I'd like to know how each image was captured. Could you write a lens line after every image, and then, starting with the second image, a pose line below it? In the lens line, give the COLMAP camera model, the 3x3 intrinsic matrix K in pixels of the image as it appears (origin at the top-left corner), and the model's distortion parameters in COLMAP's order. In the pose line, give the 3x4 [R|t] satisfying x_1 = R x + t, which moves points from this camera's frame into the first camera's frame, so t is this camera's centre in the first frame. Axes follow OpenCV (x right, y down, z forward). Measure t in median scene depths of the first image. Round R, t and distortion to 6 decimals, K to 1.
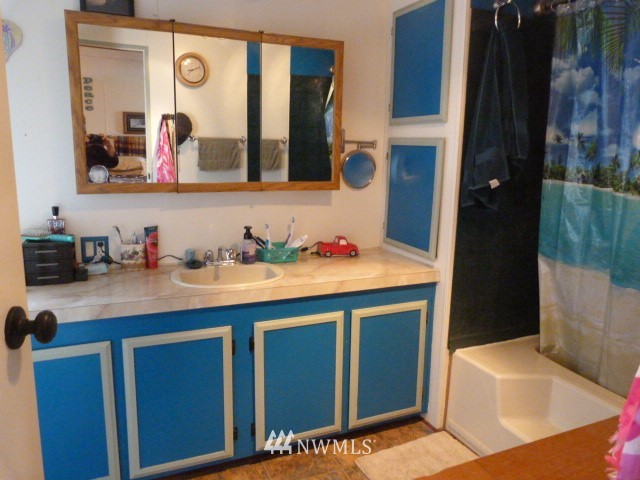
lens RADIAL K [[473.9, 0, 318.4], [0, 473.9, 243.1], [0, 0, 1]] dist [-0.035357, 0.019172]
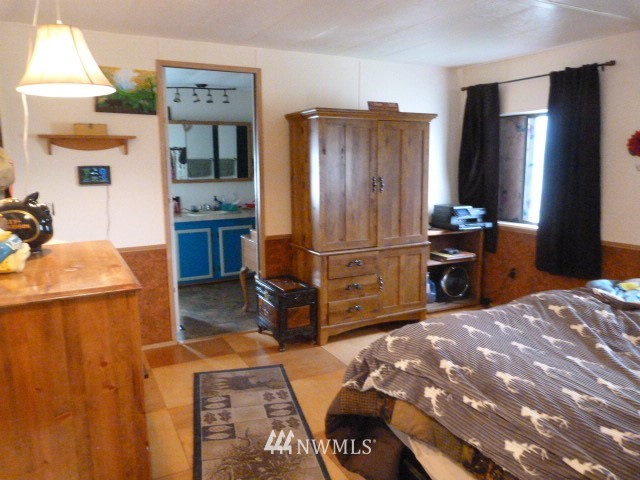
lens RADIAL K [[473.9, 0, 321.9], [0, 473.9, 235.6], [0, 0, 1]] dist [-0.035357, 0.019172]
pose [[0.997000, -0.034247, 0.069418, 0.247476], [0.034861, 0.999363, -0.007650, 0.218854], [-0.069111, 0.010047, 0.997558, -1.626768]]
